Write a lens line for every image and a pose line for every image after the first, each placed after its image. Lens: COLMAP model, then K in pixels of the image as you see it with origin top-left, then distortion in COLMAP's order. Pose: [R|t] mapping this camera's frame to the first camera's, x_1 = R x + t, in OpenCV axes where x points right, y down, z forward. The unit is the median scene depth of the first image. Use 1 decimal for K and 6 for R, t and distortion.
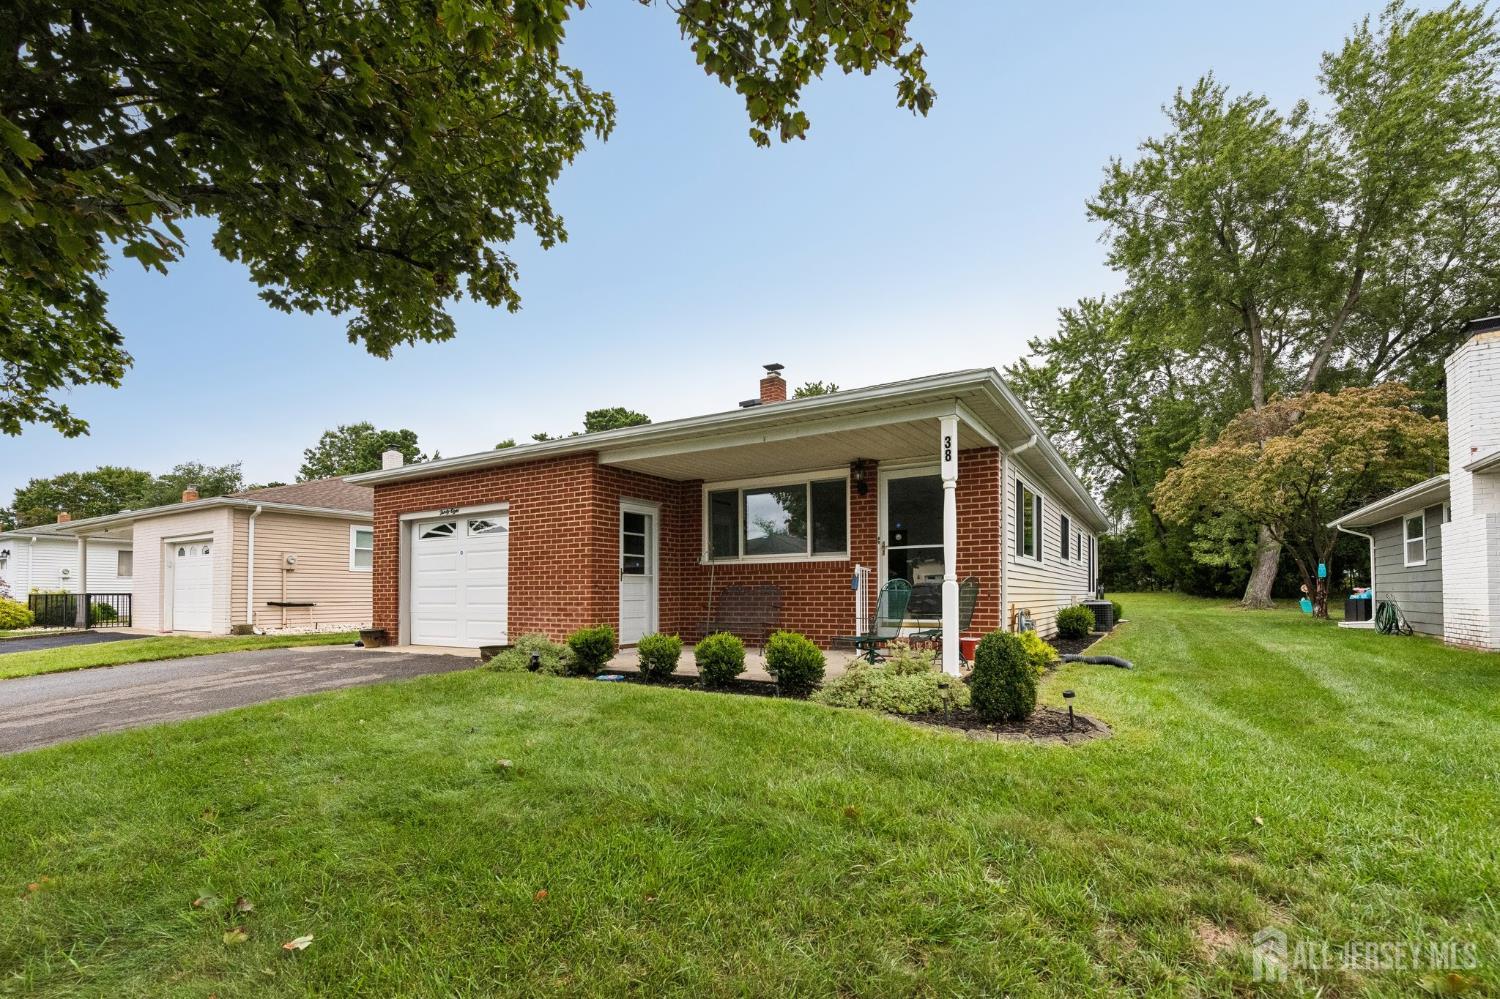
lens RADIAL K [[651.0, 0, 746.3], [0, 651.0, 510.3], [0, 0, 1]] dist [0.000889, 0.000380]
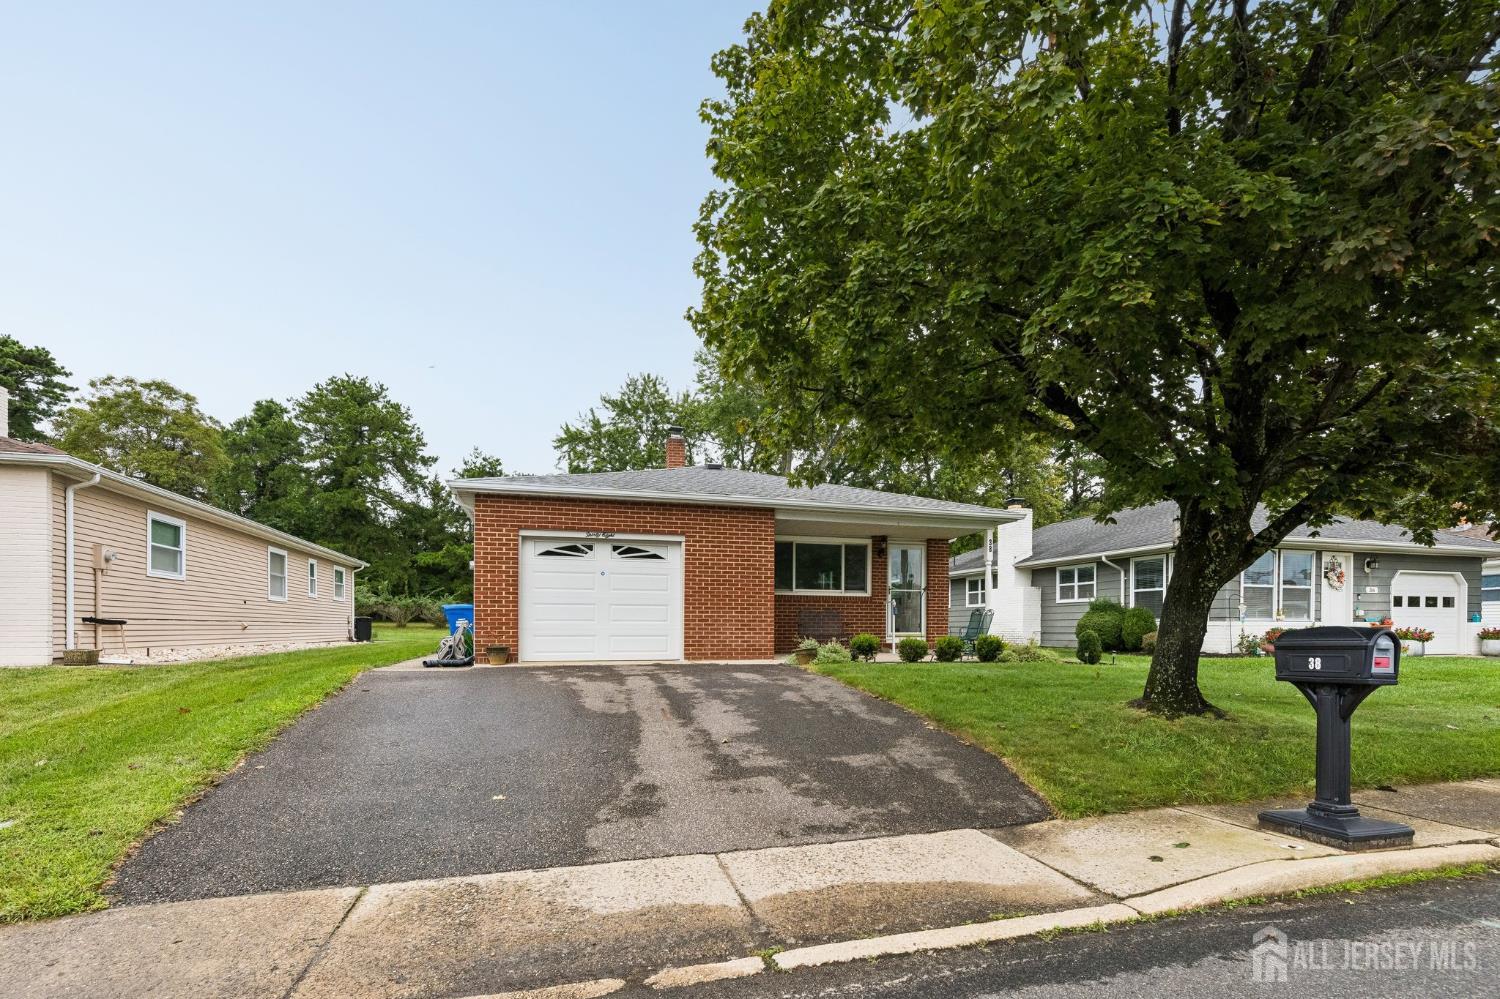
lens RADIAL K [[651.0, 0, 746.3], [0, 651.0, 510.3], [0, 0, 1]] dist [0.000889, 0.000380]
pose [[0.697718, 0.131798, 0.704144, -1.051869], [-0.100011, 0.991225, -0.086434, 0.030229], [-0.709357, -0.010116, 0.704776, 0.066718]]
